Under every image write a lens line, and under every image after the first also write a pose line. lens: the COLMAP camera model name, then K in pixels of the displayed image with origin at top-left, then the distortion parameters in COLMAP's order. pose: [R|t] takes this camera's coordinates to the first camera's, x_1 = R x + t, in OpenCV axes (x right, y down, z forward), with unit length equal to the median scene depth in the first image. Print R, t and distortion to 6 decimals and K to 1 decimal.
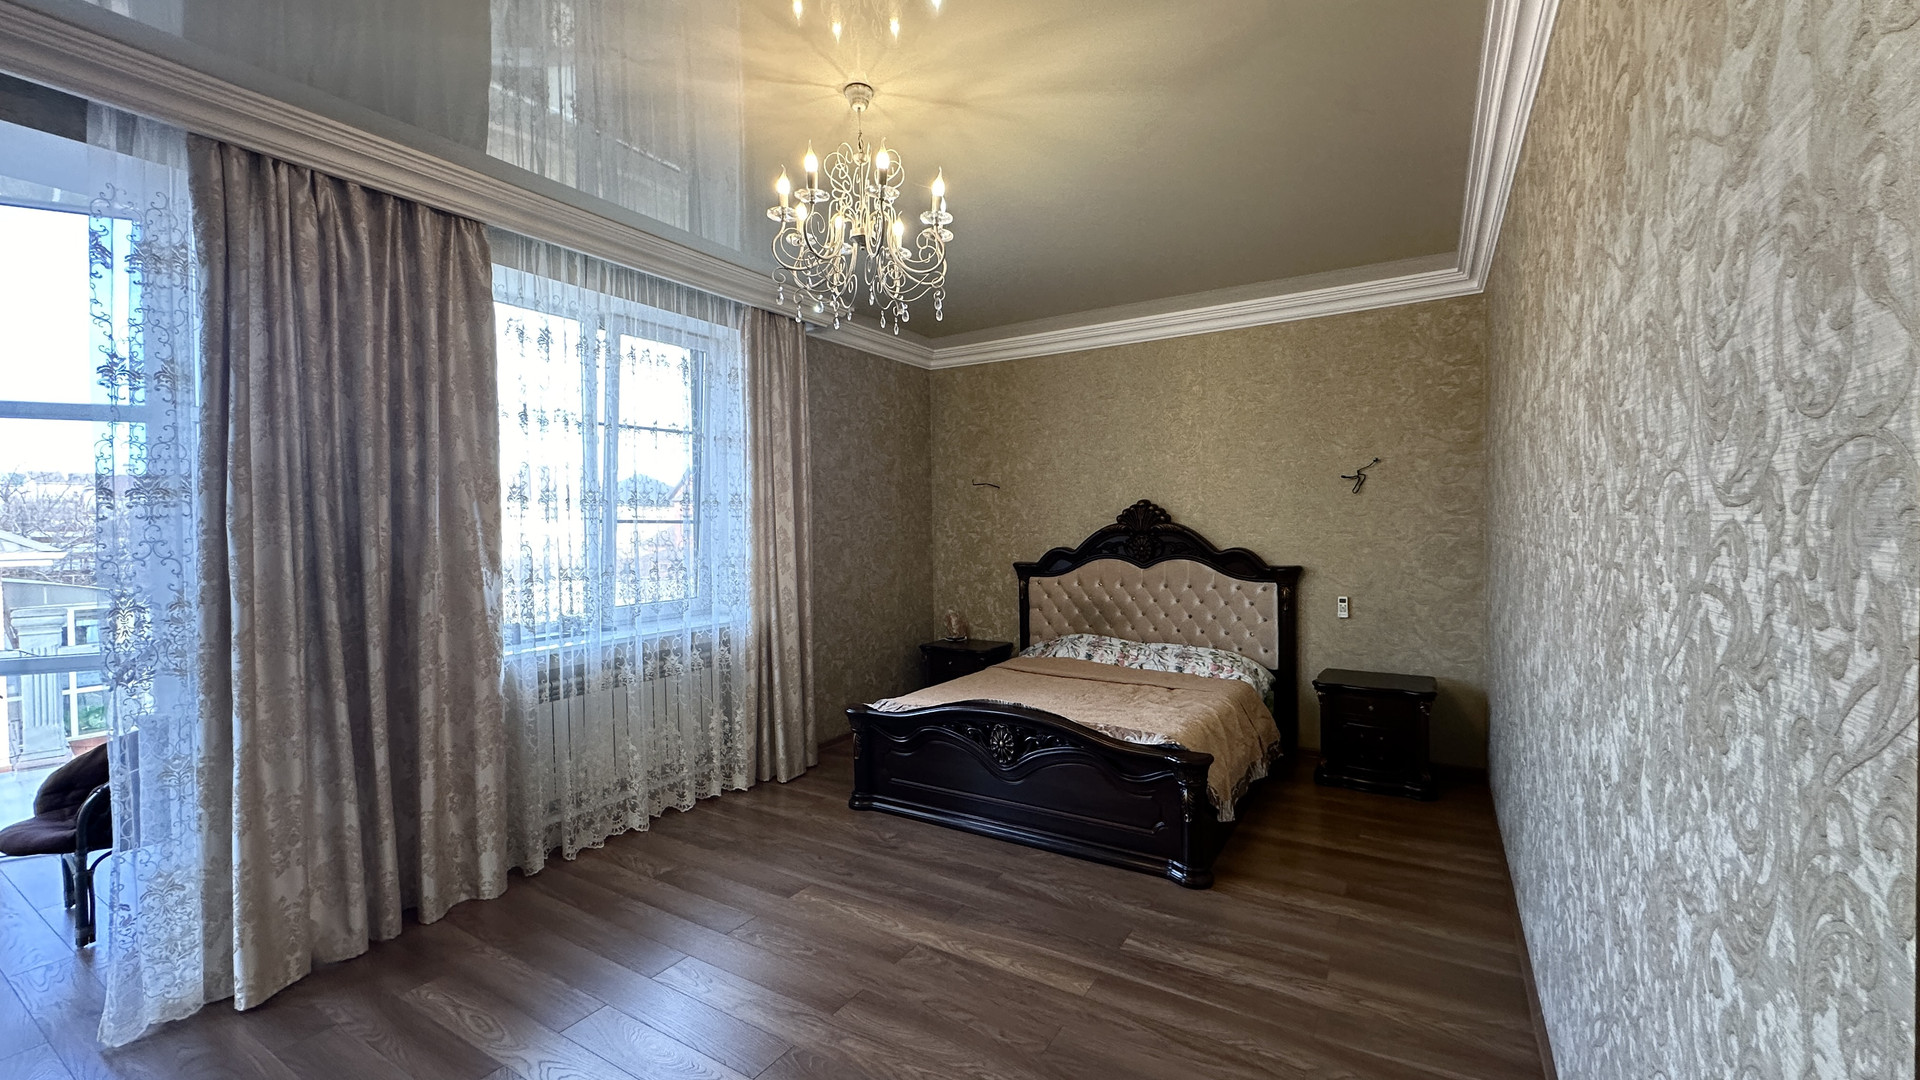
lens RADIAL K [[759.4, 0, 971.2], [0, 759.4, 540.7], [0, 0, 1]] dist [-0.010111, 0.000235]
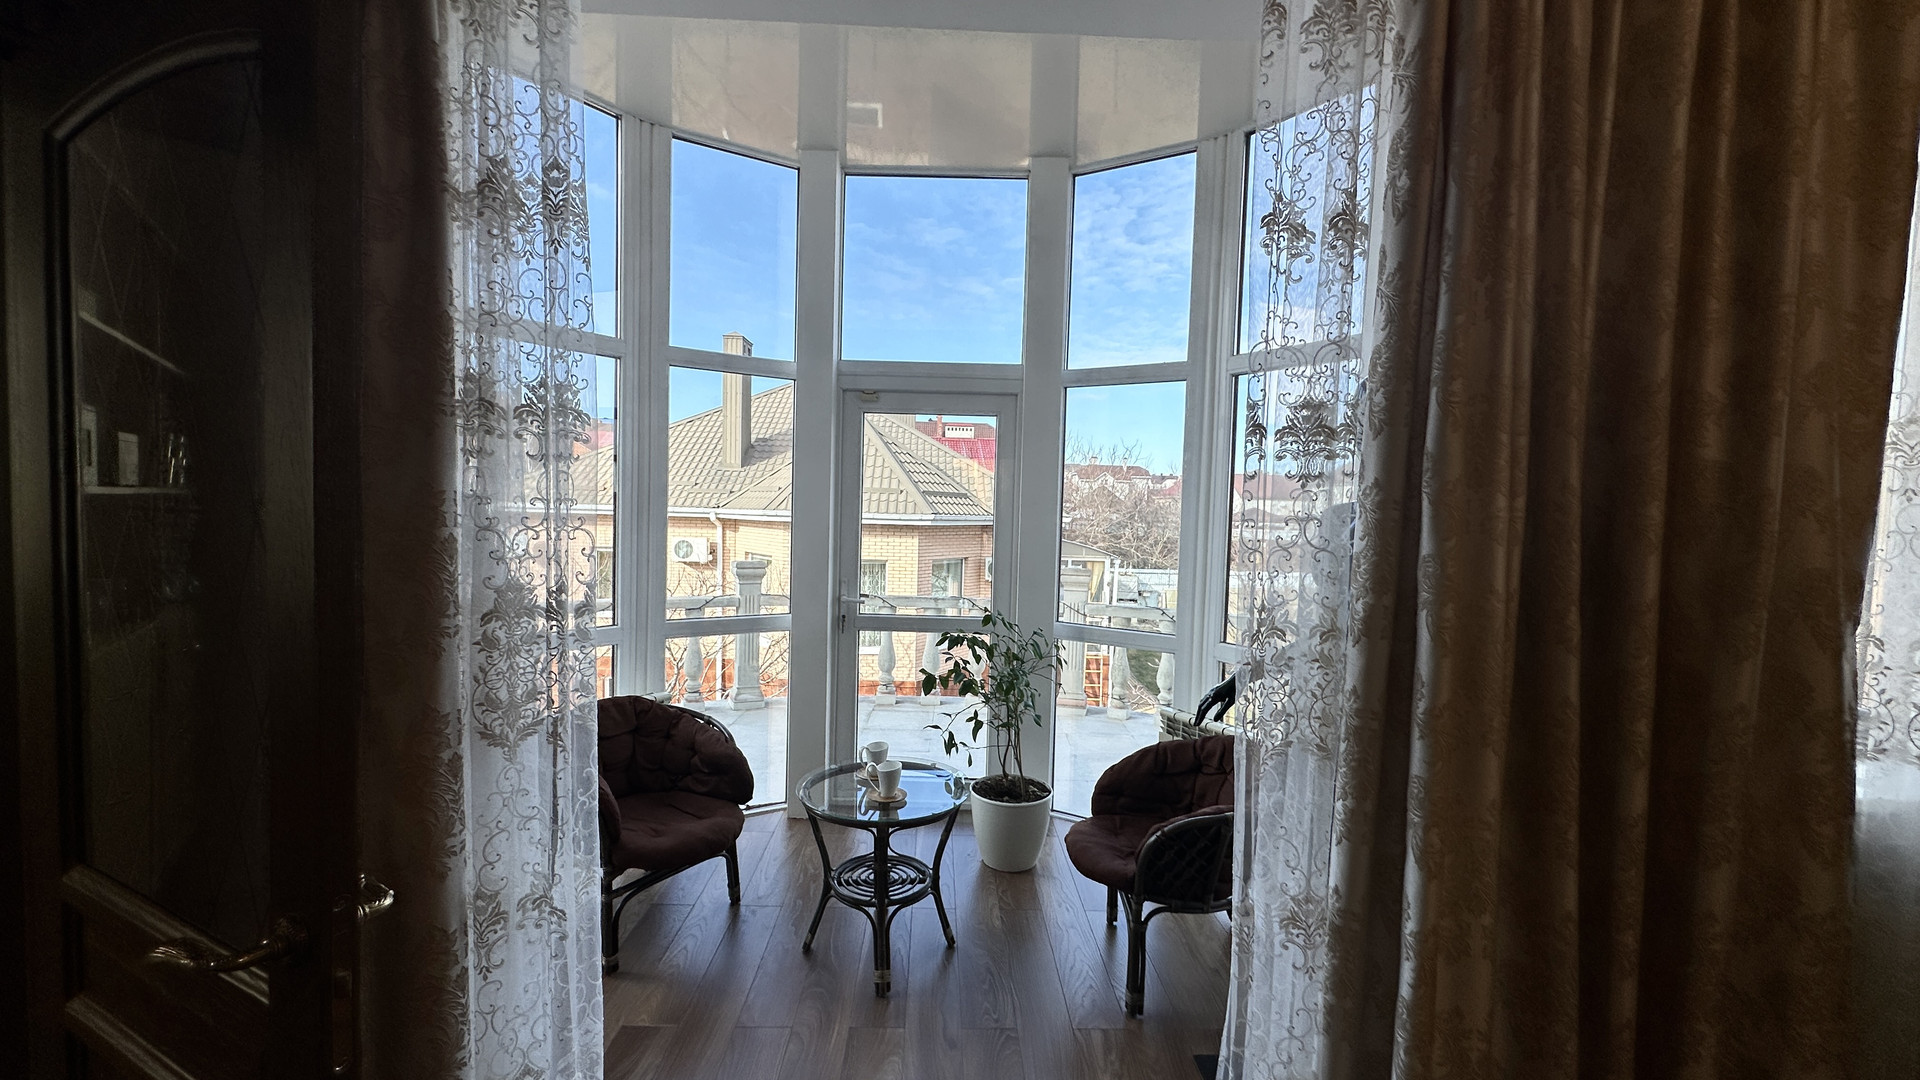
lens RADIAL K [[759.4, 0, 954.0], [0, 759.4, 542.0], [0, 0, 1]] dist [-0.010111, 0.000235]
pose [[0.526705, 0.072596, -0.846943, -0.712091], [-0.050724, 0.997255, 0.053936, 0.001104], [0.848533, 0.014552, 0.528942, 0.447924]]
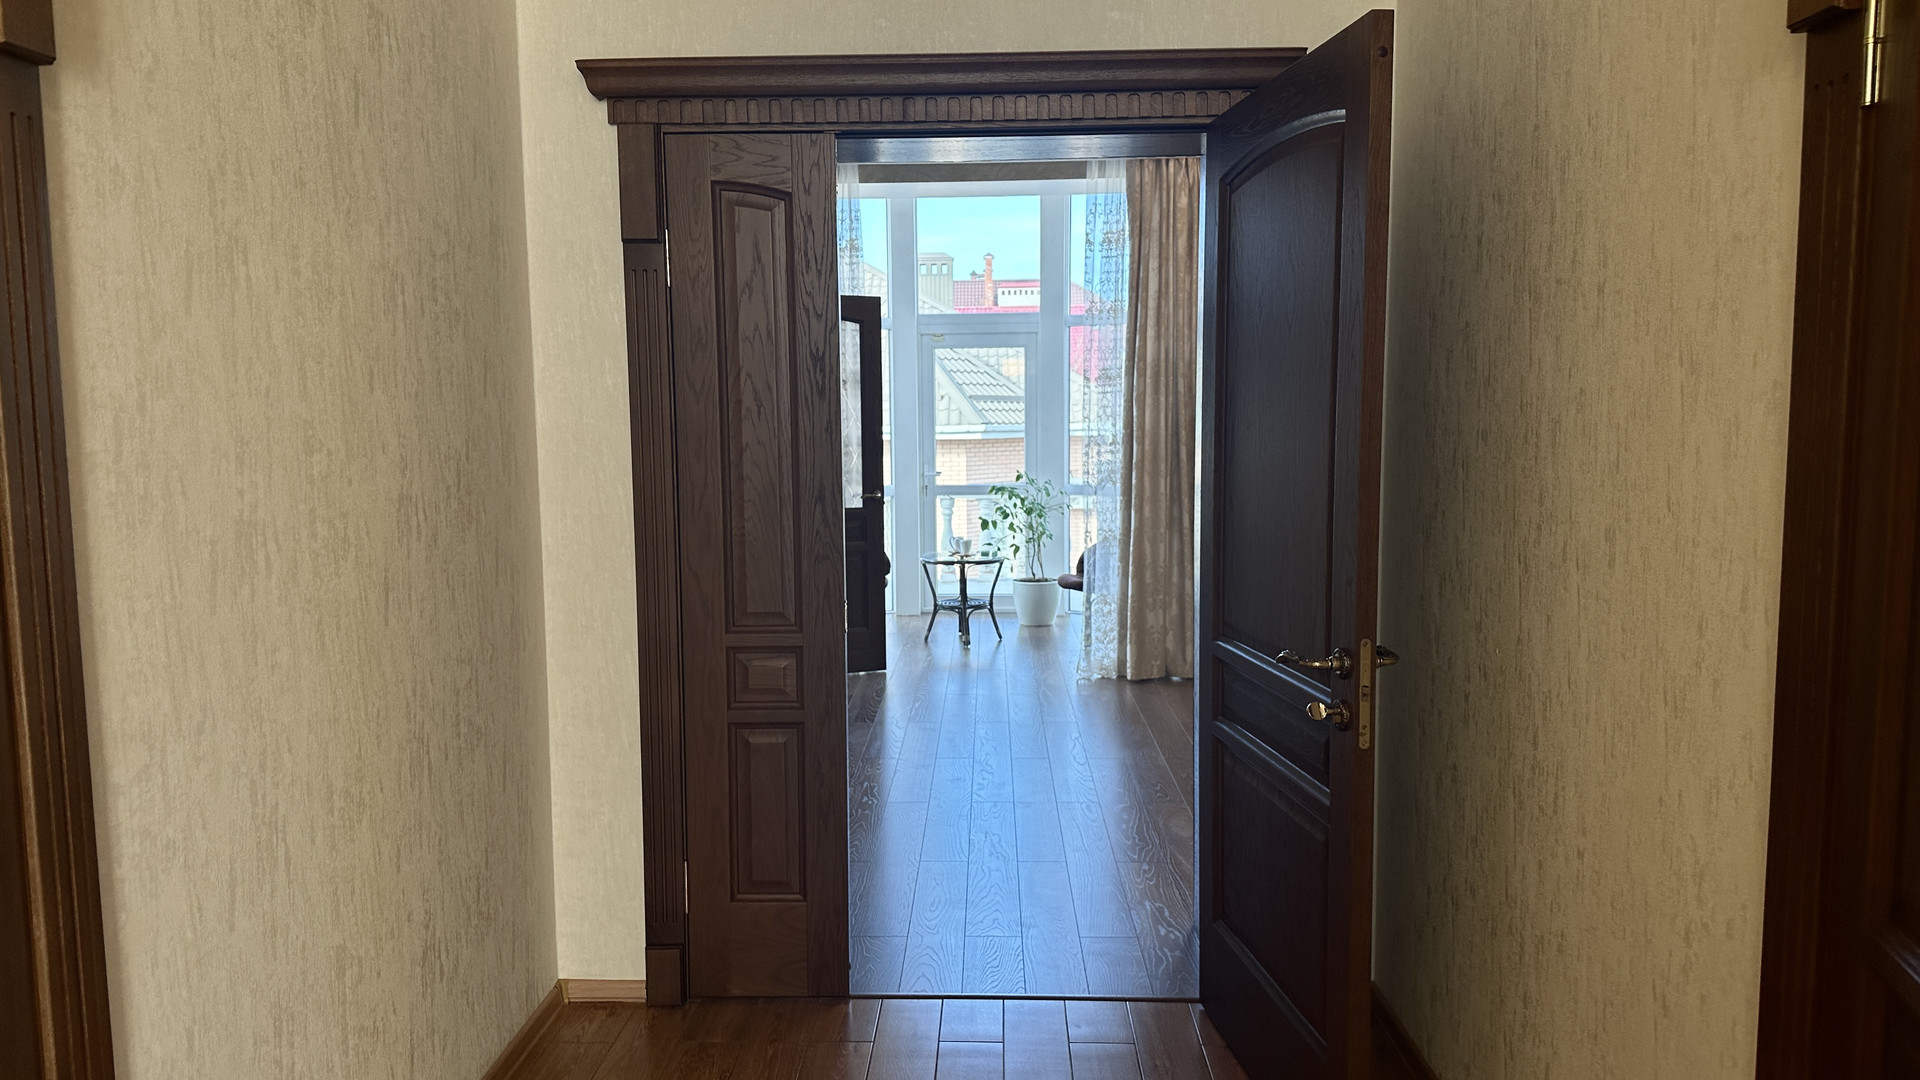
lens RADIAL K [[1344.1, 0, 957.0], [0, 1344.1, 536.4], [0, 0, 1]] dist [0.043808, -0.035954]
pose [[0.487485, 0.090716, -0.868406, 1.456164], [-0.013666, 0.995259, 0.096296, 0.005162], [0.873024, -0.035075, 0.486414, -0.819050]]
